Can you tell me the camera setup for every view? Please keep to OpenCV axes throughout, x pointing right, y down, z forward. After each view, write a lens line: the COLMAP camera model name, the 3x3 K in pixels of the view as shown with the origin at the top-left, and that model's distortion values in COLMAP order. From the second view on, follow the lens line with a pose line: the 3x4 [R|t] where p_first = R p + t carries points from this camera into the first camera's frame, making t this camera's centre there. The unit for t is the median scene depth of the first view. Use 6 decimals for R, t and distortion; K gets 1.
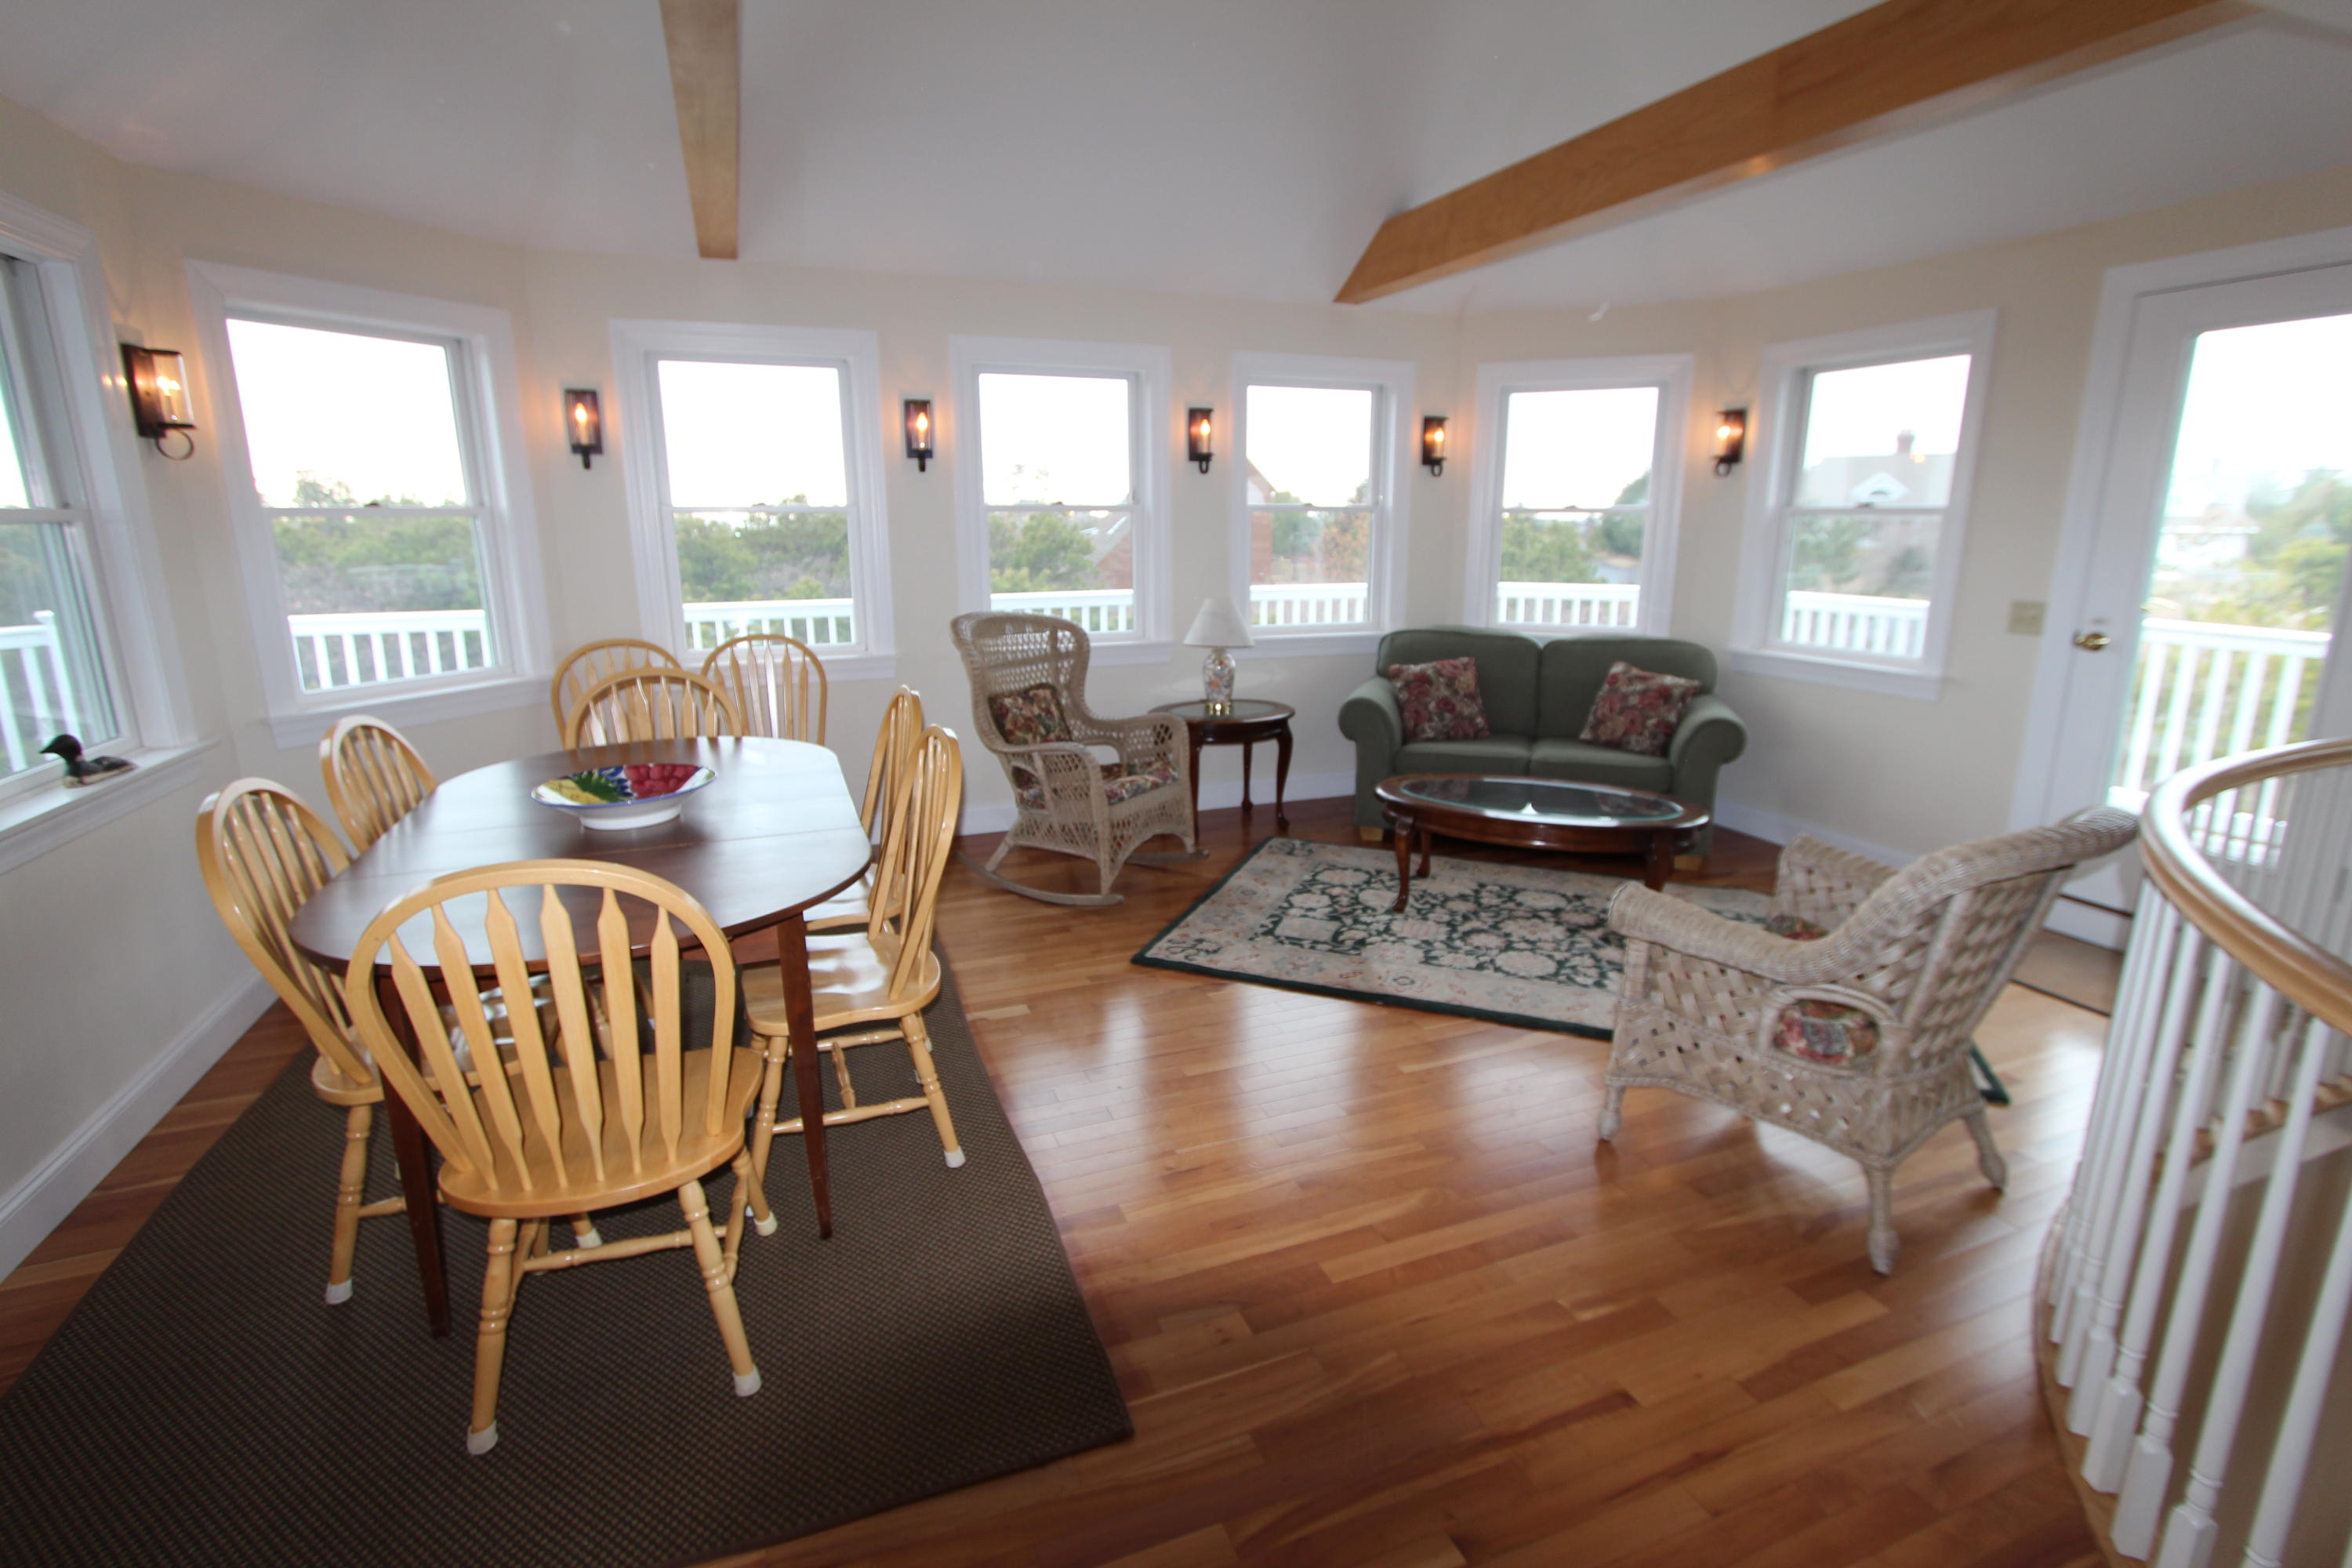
lens RADIAL K [[1082.6, 0, 1176.4], [0, 1082.6, 773.6], [0, 0, 1]] dist [-0.020784, 0.001222]
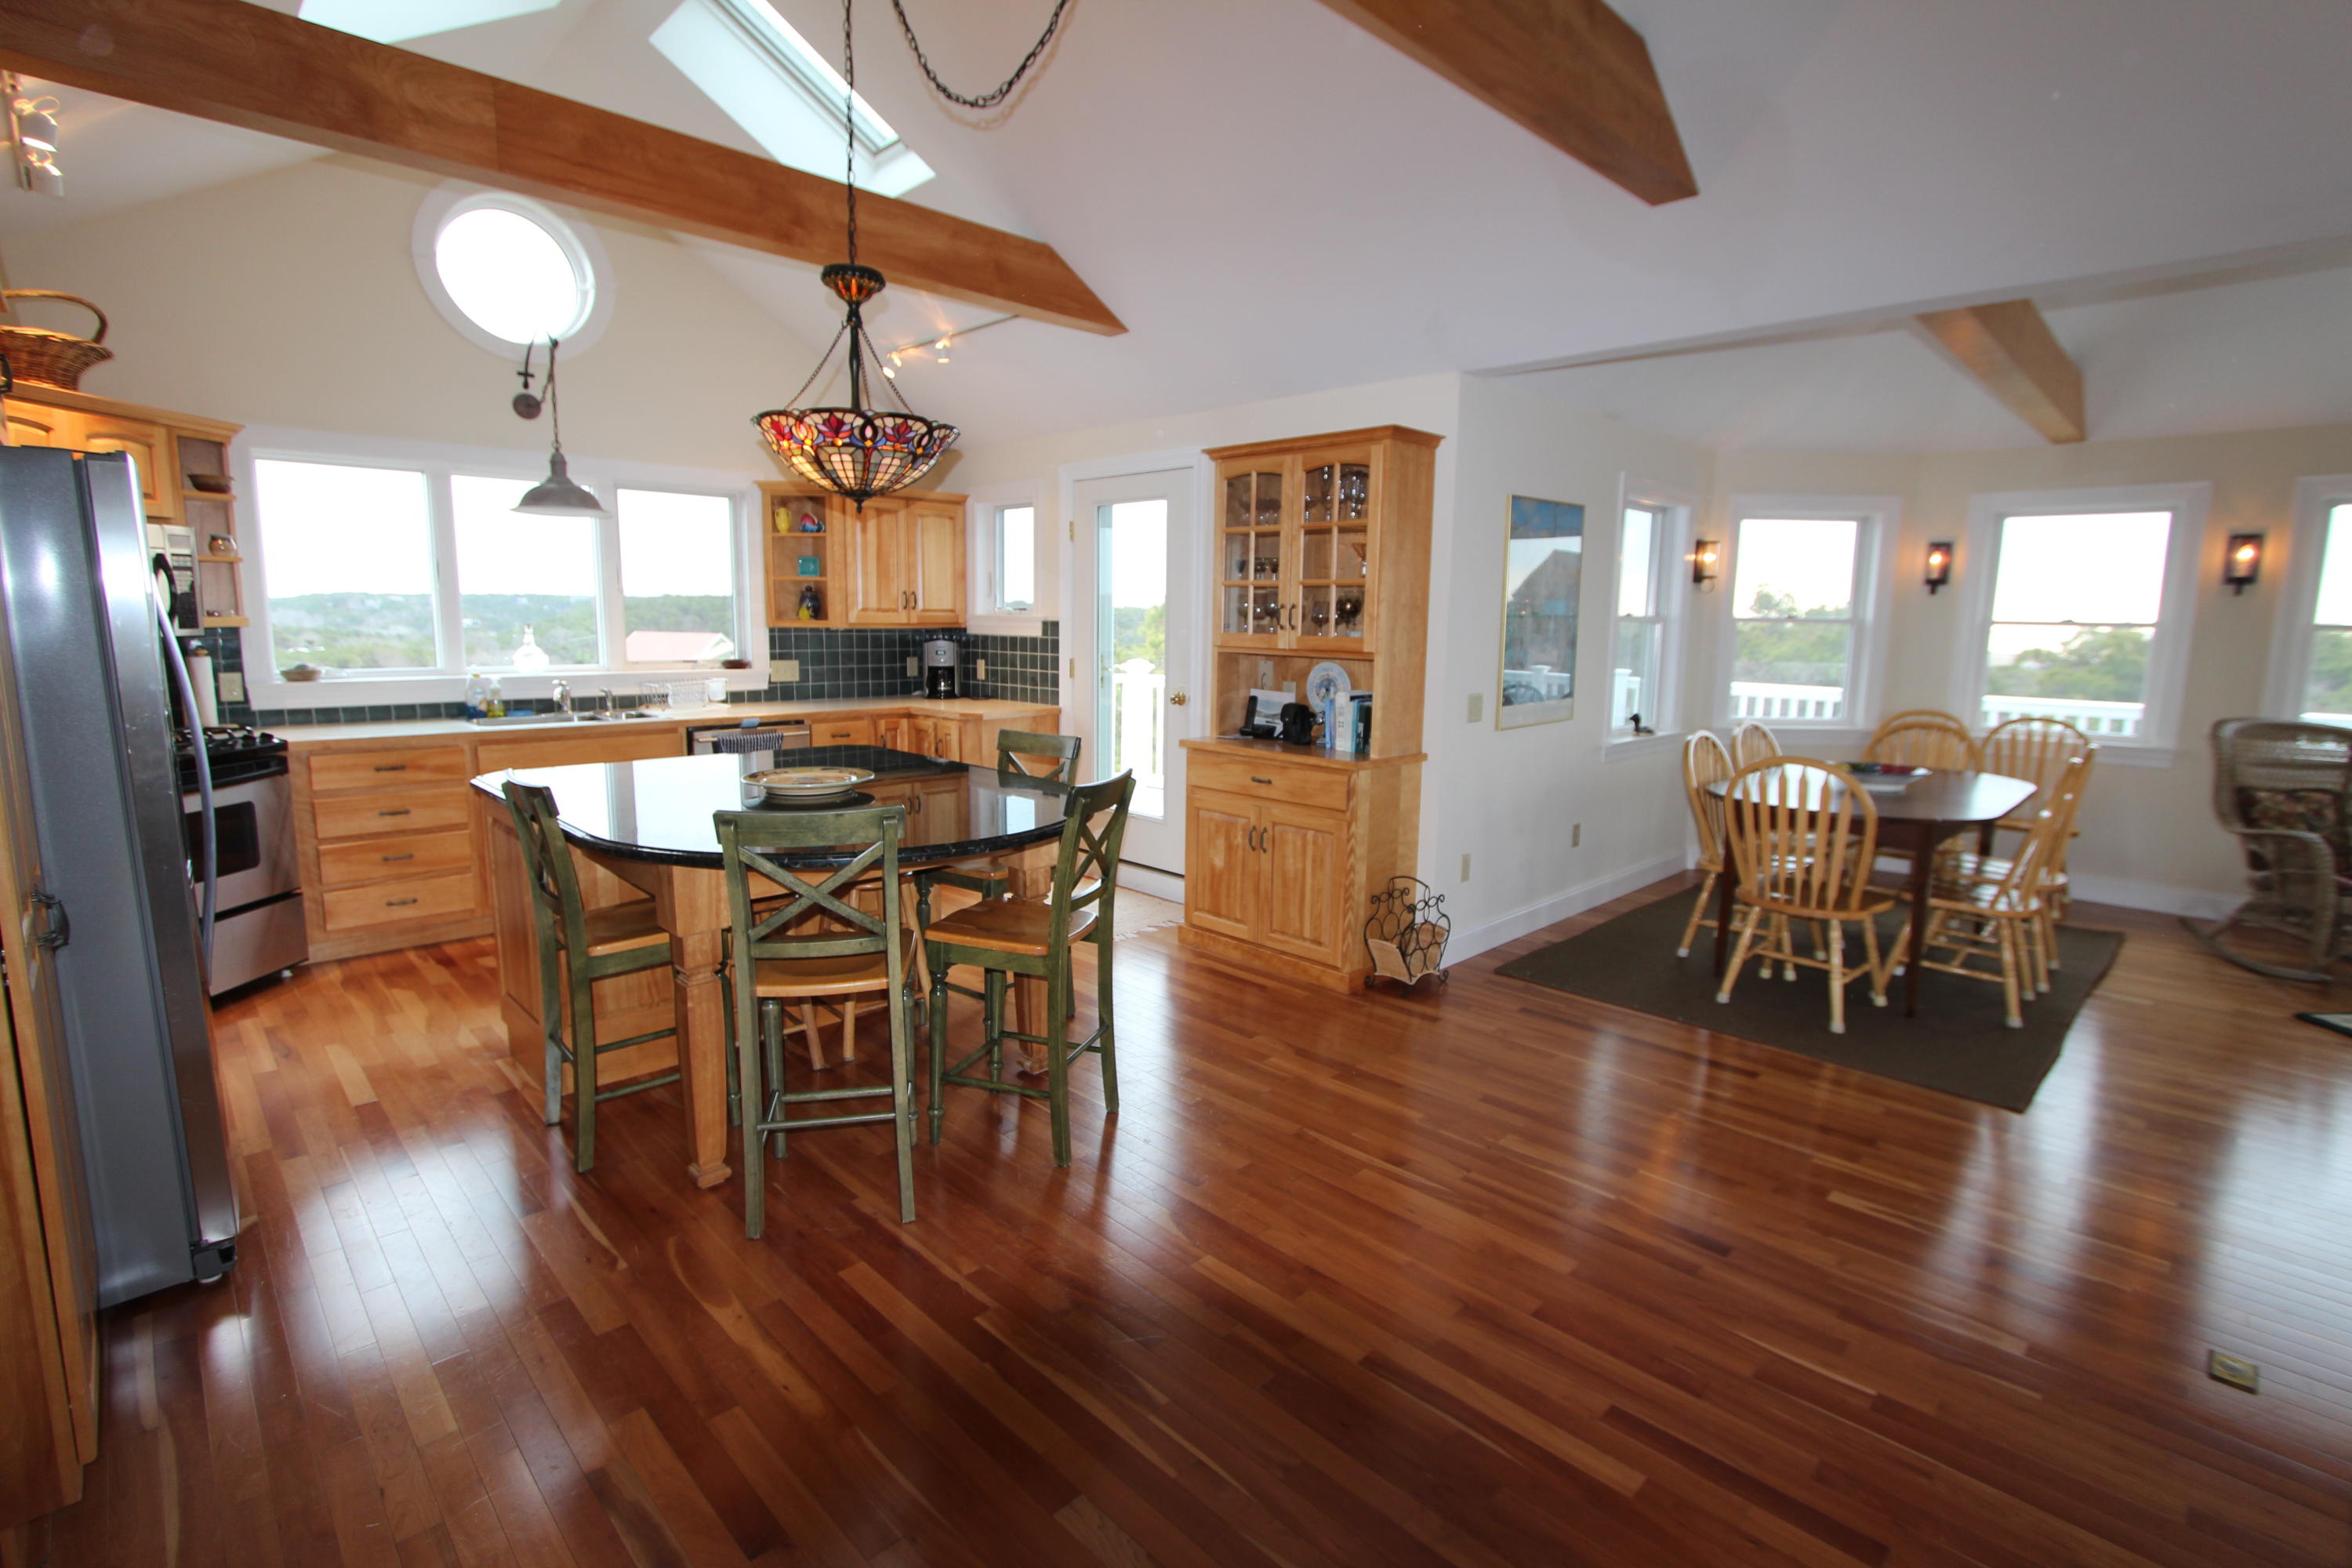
lens RADIAL K [[1082.6, 0, 1176.4], [0, 1082.6, 773.6], [0, 0, 1]] dist [-0.020784, 0.001222]
pose [[0.398866, 0.138741, -0.906453, 0.360793], [-0.226369, 0.972794, 0.049286, 0.105331], [0.888630, 0.185534, 0.419421, -0.441952]]
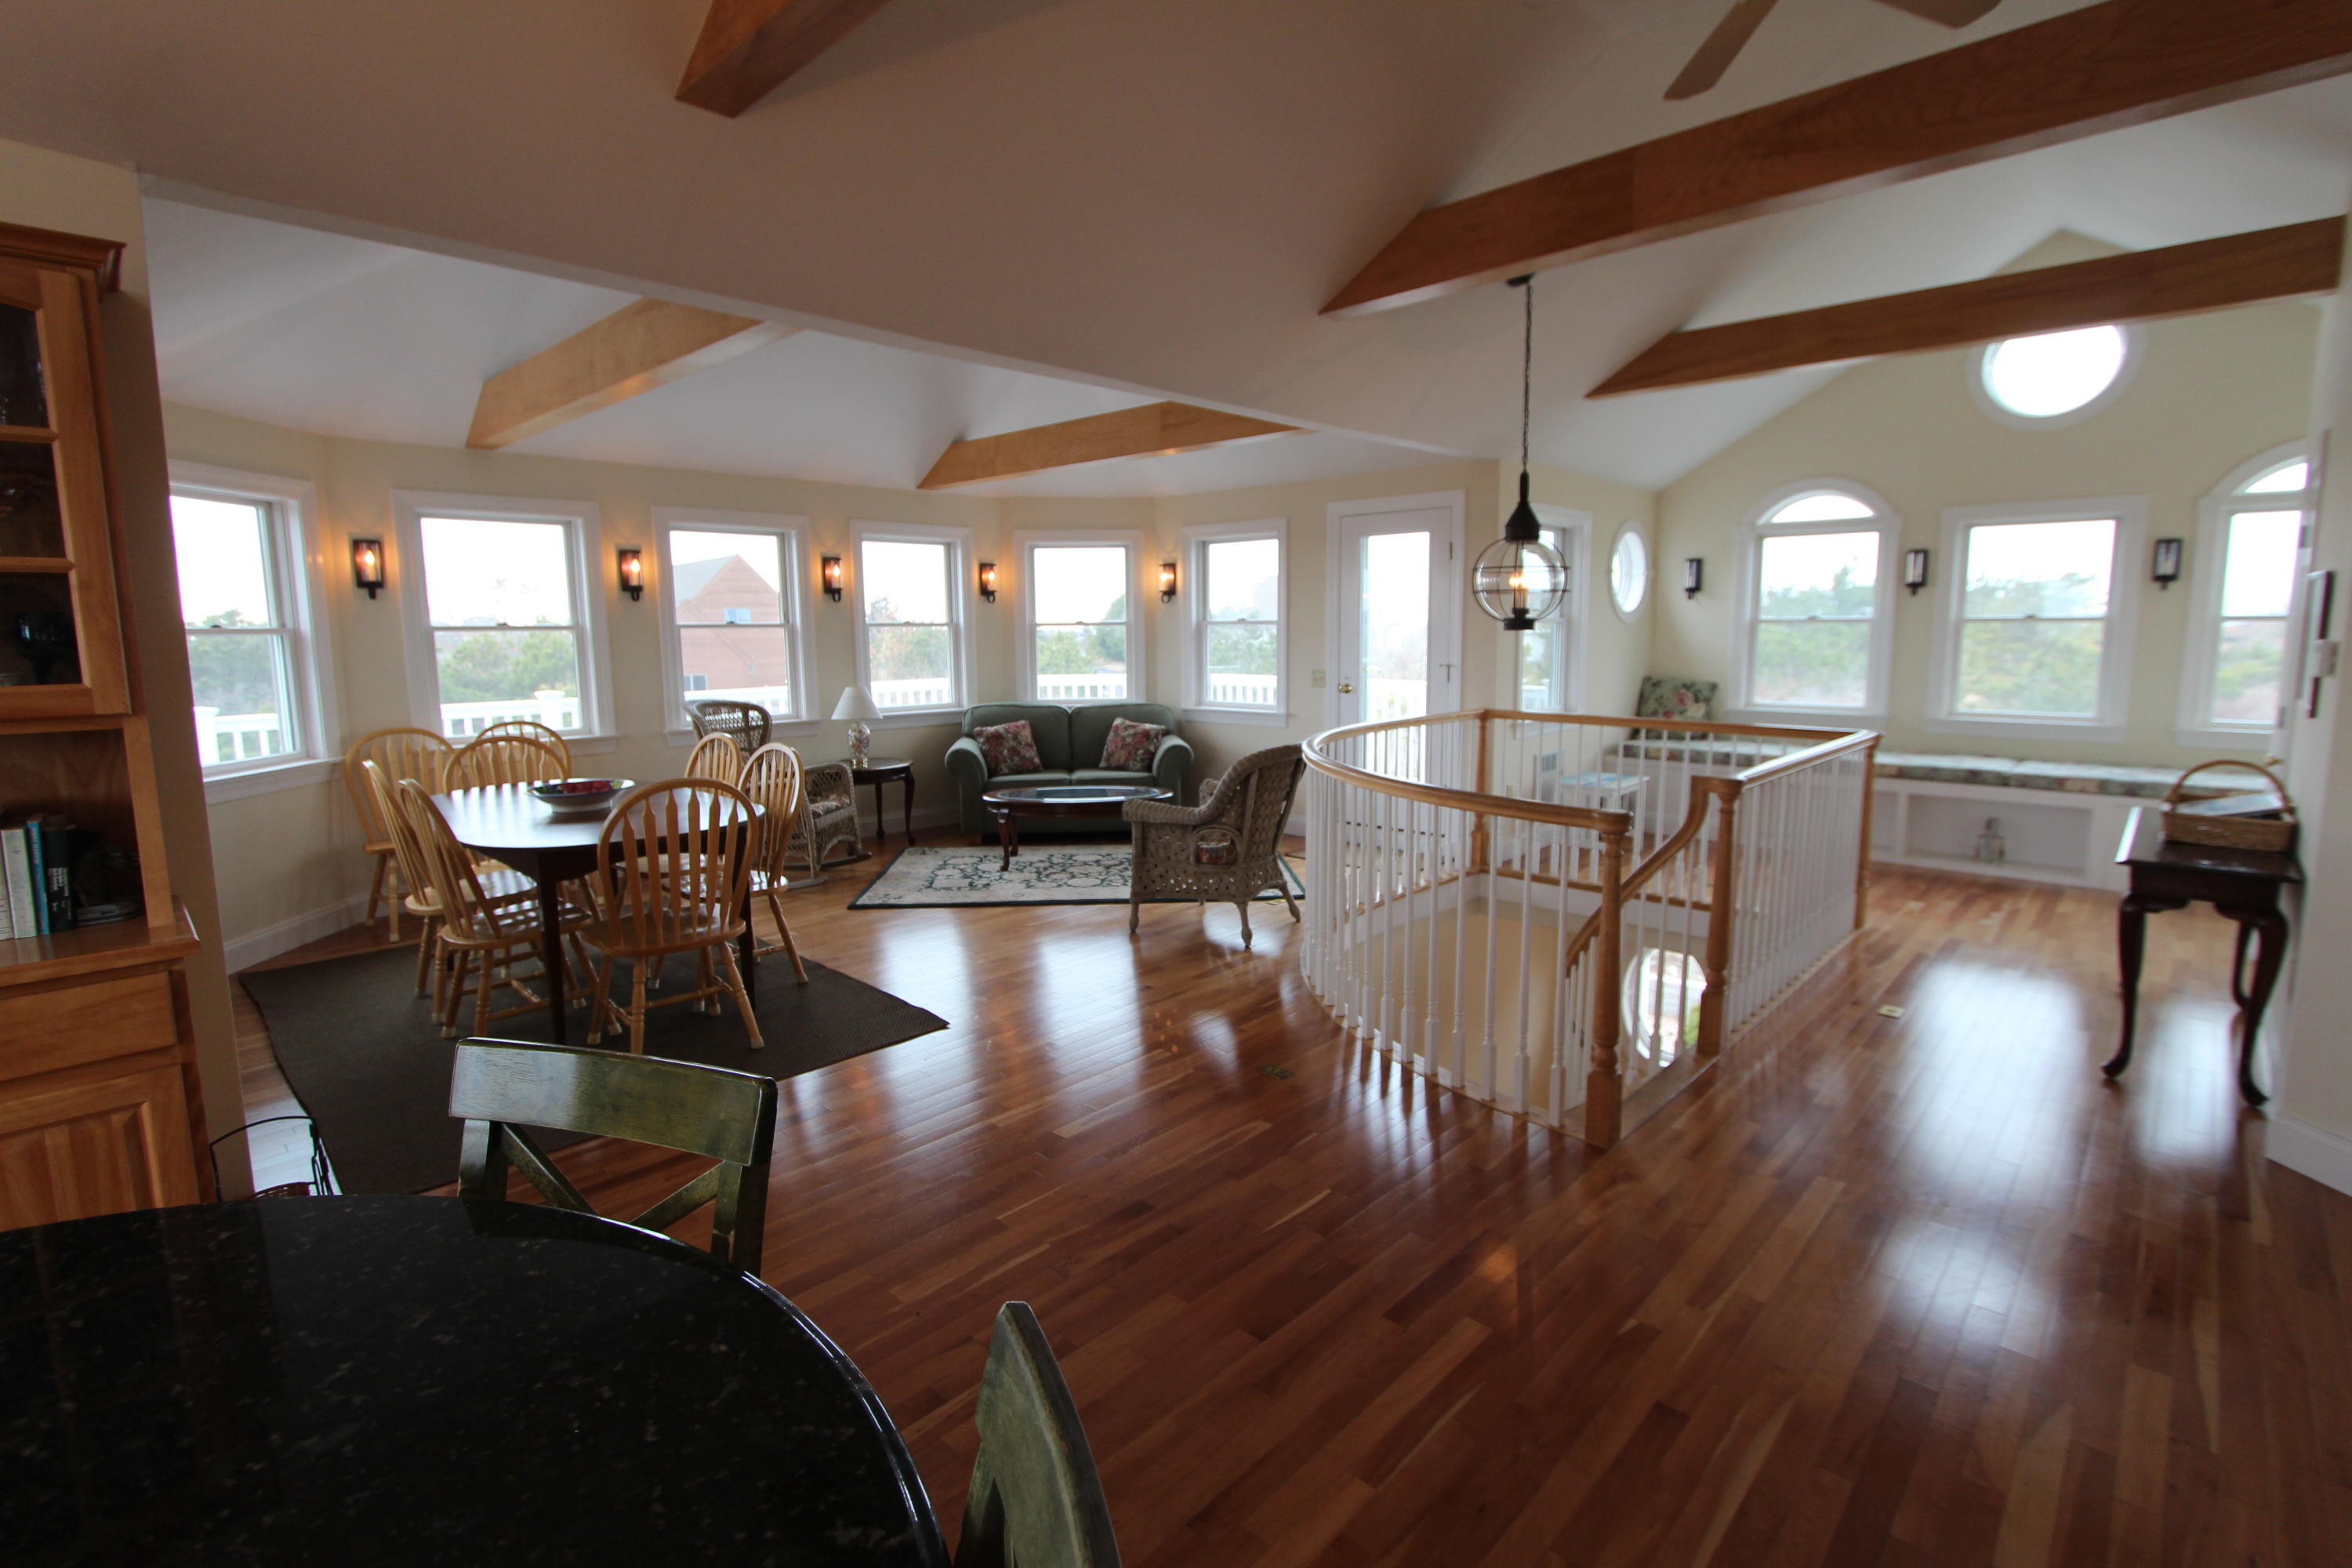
lens RADIAL K [[1082.6, 0, 1176.4], [0, 1082.6, 773.6], [0, 0, 1]] dist [-0.020784, 0.001222]
pose [[0.904780, -0.063649, 0.421096, -0.198158], [0.105808, 0.991362, -0.077496, 0.116169], [-0.412526, 0.114672, 0.903699, -0.491591]]
